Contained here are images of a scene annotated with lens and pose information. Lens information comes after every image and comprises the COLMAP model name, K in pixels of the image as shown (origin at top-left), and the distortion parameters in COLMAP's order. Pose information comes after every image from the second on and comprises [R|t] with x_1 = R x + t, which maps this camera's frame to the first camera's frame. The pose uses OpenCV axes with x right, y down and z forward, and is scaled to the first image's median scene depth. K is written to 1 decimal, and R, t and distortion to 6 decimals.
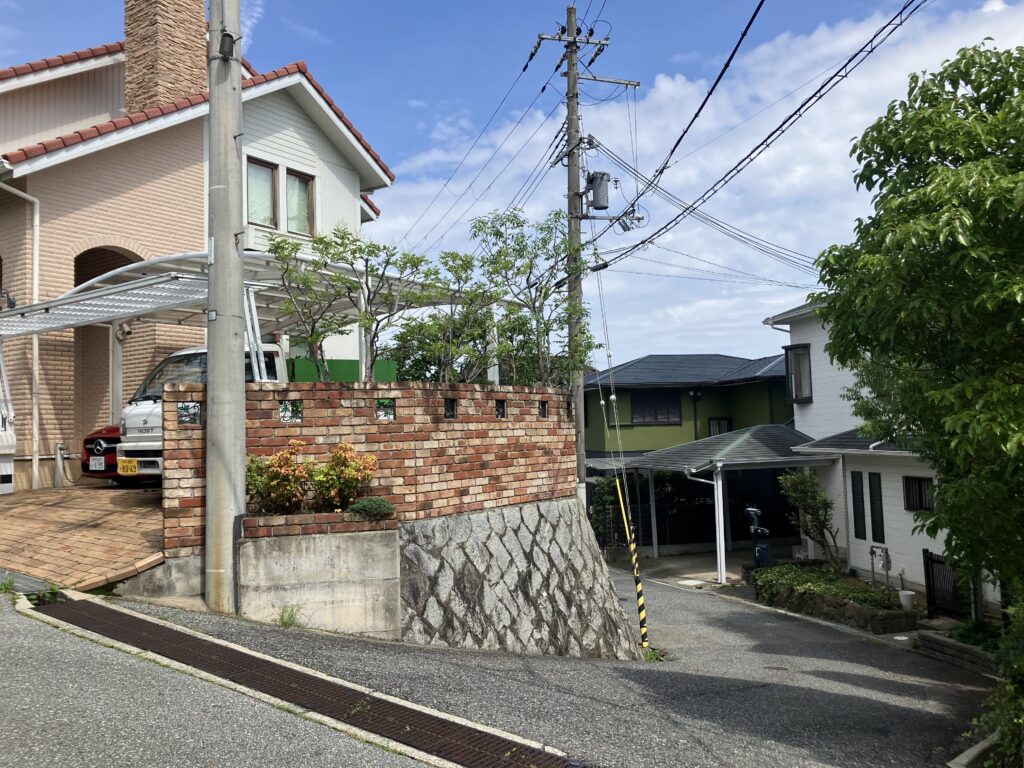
lens RADIAL K [[837.4, 0, 512.8], [0, 837.4, 380.7], [0, 0, 1]] dist [0.009891, -0.007461]
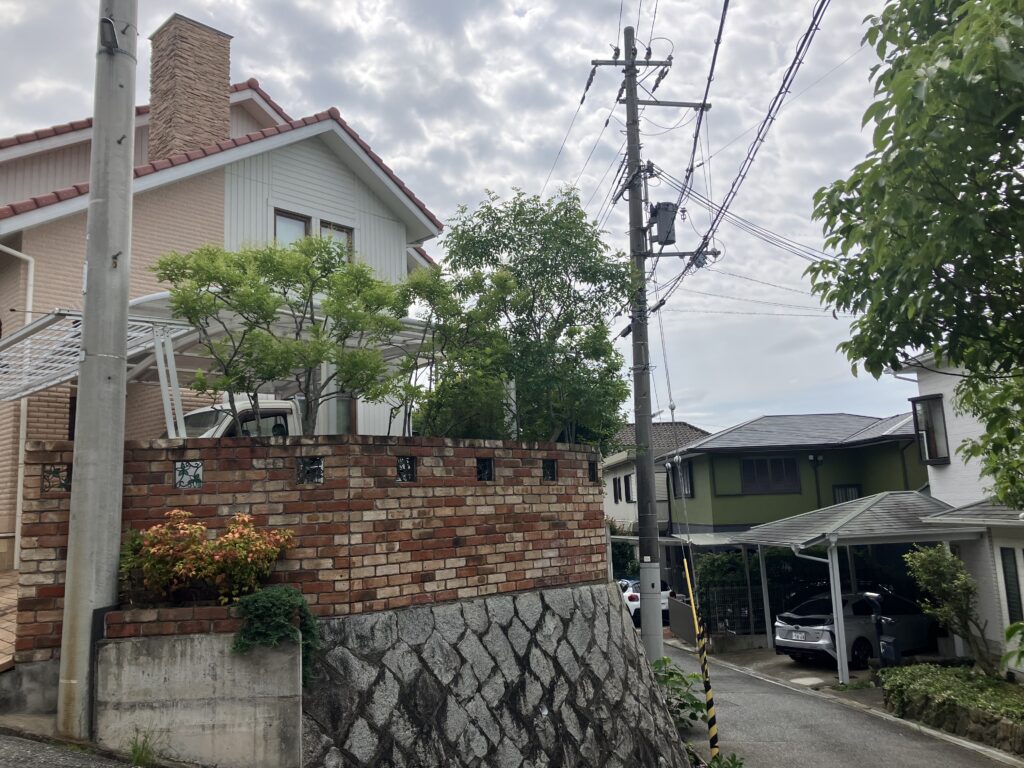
lens RADIAL K [[837.4, 0, 510.1], [0, 837.4, 384.9], [0, 0, 1]] dist [0.009891, -0.007461]
pose [[0.985926, -0.033582, -0.163773, 0.137054], [0.019909, 0.996231, -0.084426, 0.020094], [0.165991, 0.079978, 0.982879, 0.208197]]
